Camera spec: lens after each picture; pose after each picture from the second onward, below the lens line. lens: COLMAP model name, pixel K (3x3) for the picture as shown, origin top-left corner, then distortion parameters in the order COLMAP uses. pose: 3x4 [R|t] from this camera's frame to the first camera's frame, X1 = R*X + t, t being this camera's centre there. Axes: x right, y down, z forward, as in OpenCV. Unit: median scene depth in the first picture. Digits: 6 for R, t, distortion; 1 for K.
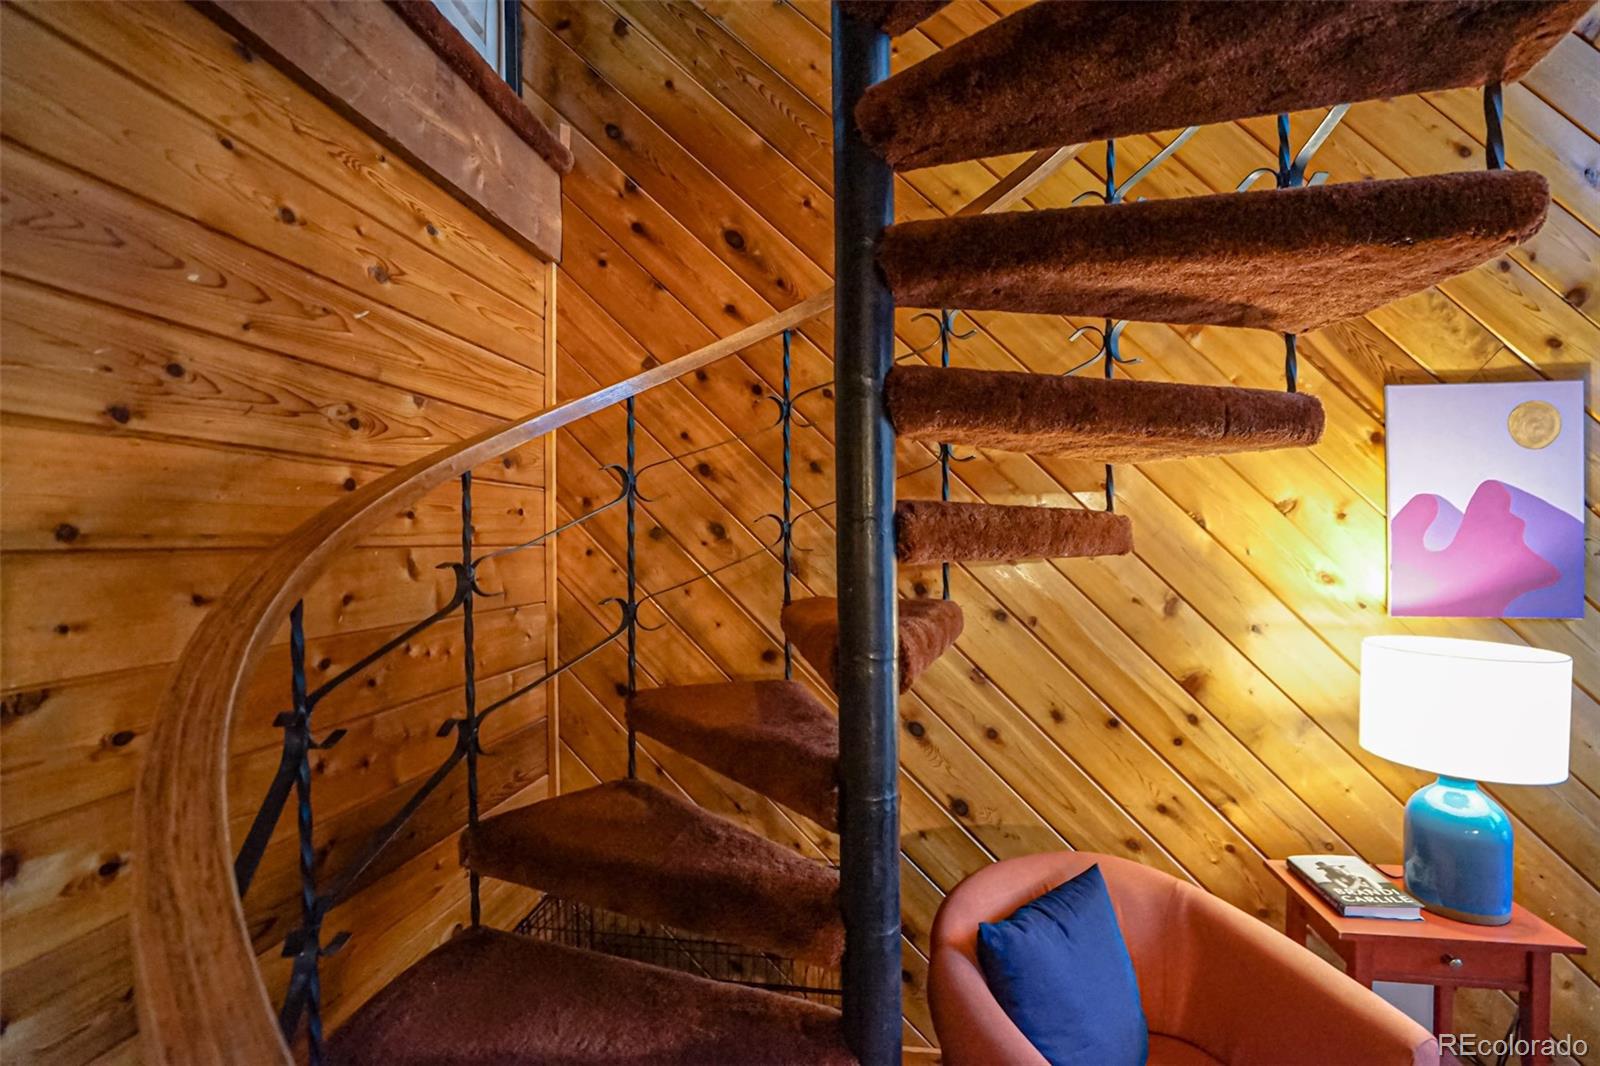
lens RADIAL K [[762.0, 0, 782.4], [0, 762.0, 533.2], [0, 0, 1]] dist [-0.054563, 0.021915]
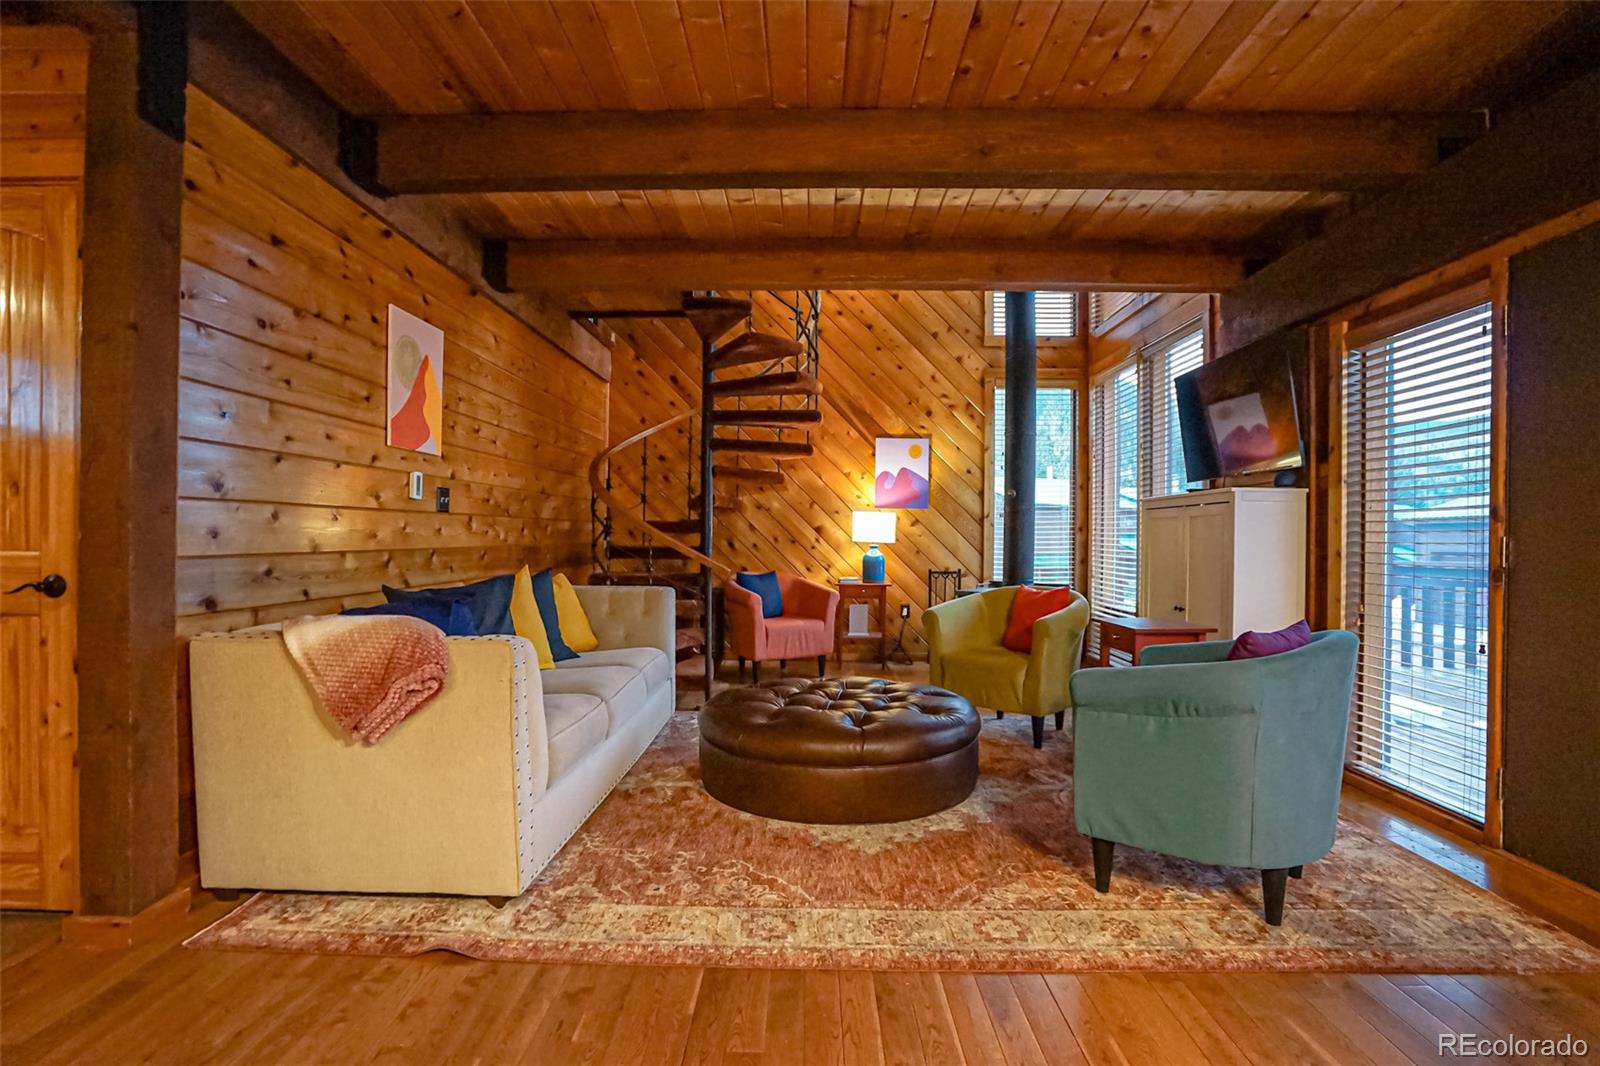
lens RADIAL K [[783.2, 0, 786.6], [0, 783.2, 537.0], [0, 0, 1]] dist [-0.061273, 0.028907]
pose [[0.990725, 0.016456, 0.134882, -0.030949], [-0.017465, 0.999828, 0.006301, 0.217601], [-0.134755, -0.008598, 0.990842, -2.299123]]
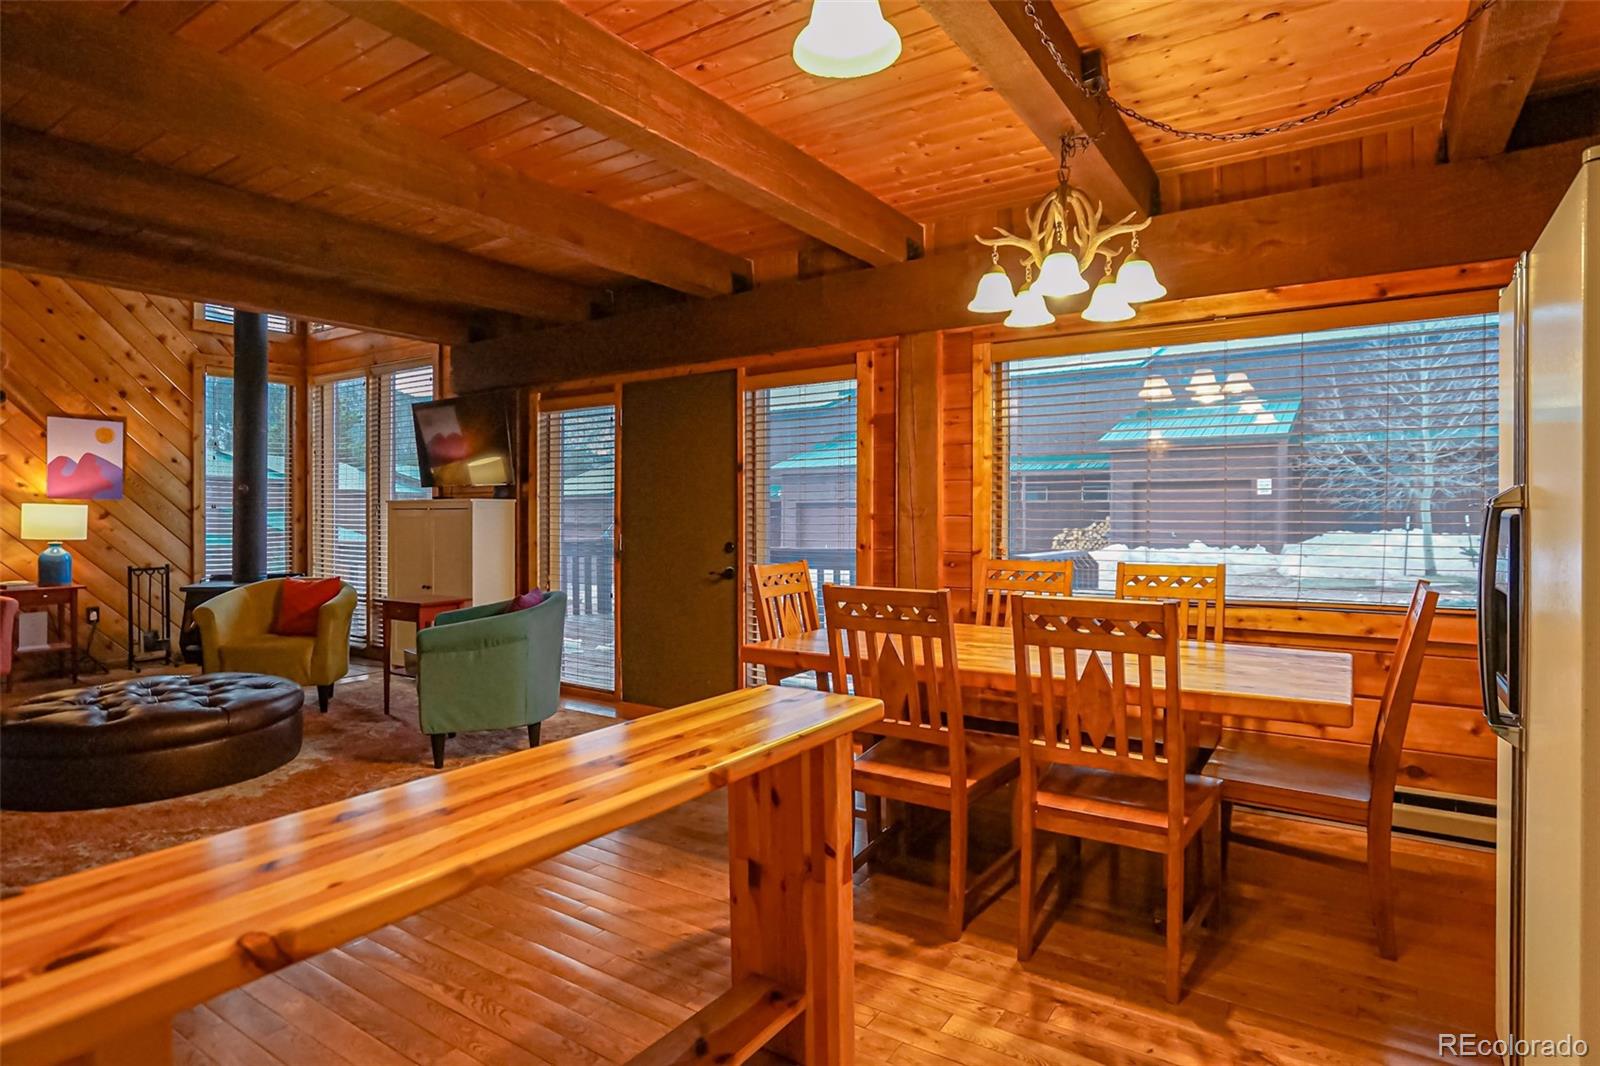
lens RADIAL K [[866.1, 0, 821.1], [0, 866.1, 516.6], [0, 0, 1]] dist [-0.038449, 0.019868]
pose [[0.406549, 0.002124, 0.913627, -0.895512], [-0.011098, 0.999935, 0.002614, 0.133686], [-0.913562, -0.011203, 0.406546, -2.880544]]
